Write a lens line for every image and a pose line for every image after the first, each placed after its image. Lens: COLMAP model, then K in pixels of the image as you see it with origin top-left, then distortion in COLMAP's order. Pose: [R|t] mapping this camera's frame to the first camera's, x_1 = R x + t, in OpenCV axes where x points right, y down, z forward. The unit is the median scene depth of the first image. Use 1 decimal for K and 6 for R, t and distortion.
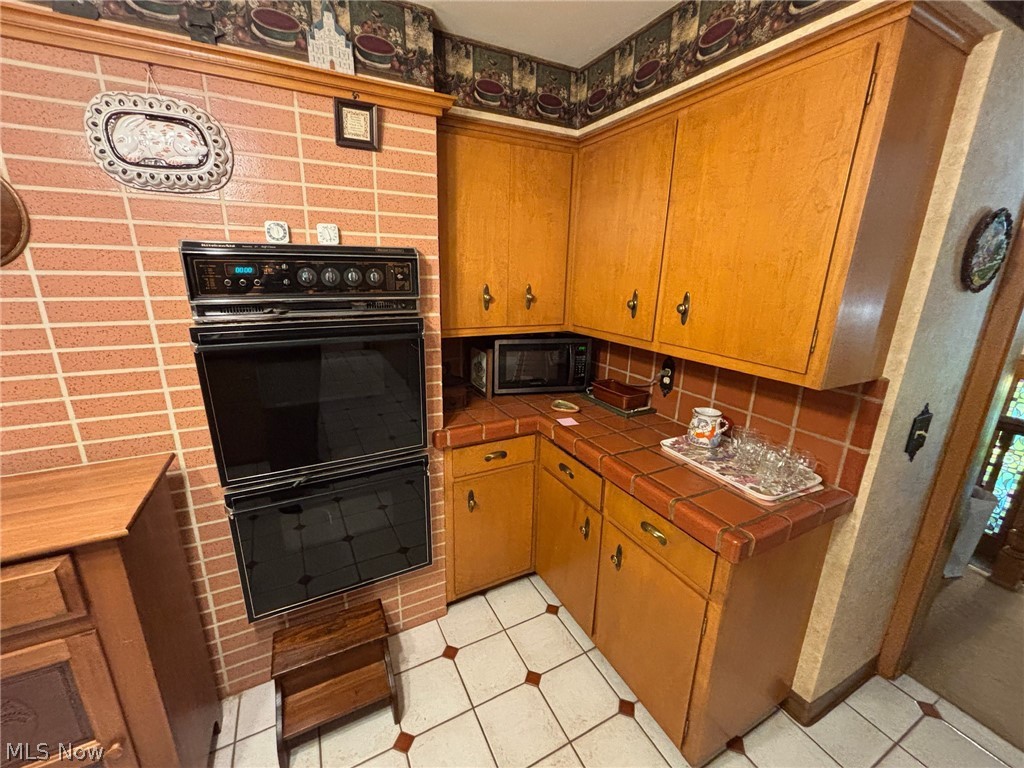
lens RADIAL K [[417.4, 0, 512.0], [0, 417.4, 384.0], [0, 0, 1]] dist [0.000621, 0.000125]
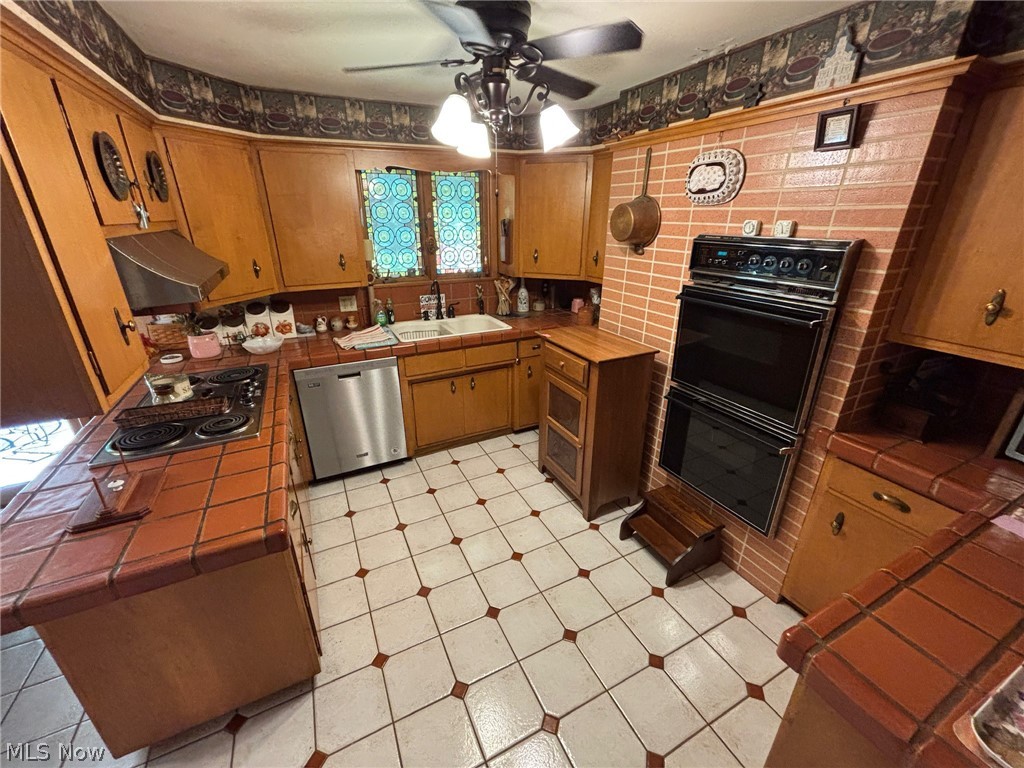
lens RADIAL K [[417.5, 0, 514.7], [0, 417.5, 381.6], [0, 0, 1]] dist [-0.001284, 0.000684]
pose [[-0.014411, 0.351574, -0.936049, 0.974758], [-0.274805, 0.898704, 0.341779, -0.165680], [0.961392, 0.262157, 0.083663, 0.264141]]
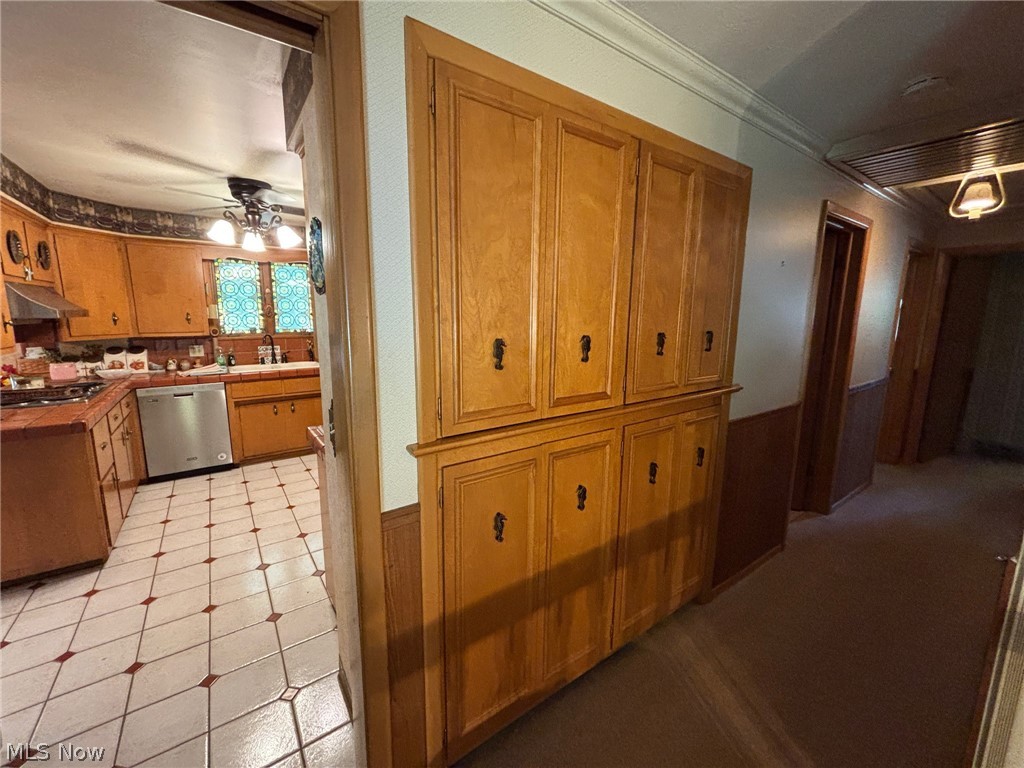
lens RADIAL K [[417.4, 0, 512.0], [0, 417.4, 384.0], [0, 0, 1]] dist [0.000621, 0.000125]
pose [[0.139578, 0.146192, -0.979360, 2.192864], [-0.276775, 0.955381, 0.103167, -0.252537], [0.950744, 0.256663, 0.173812, 1.309308]]
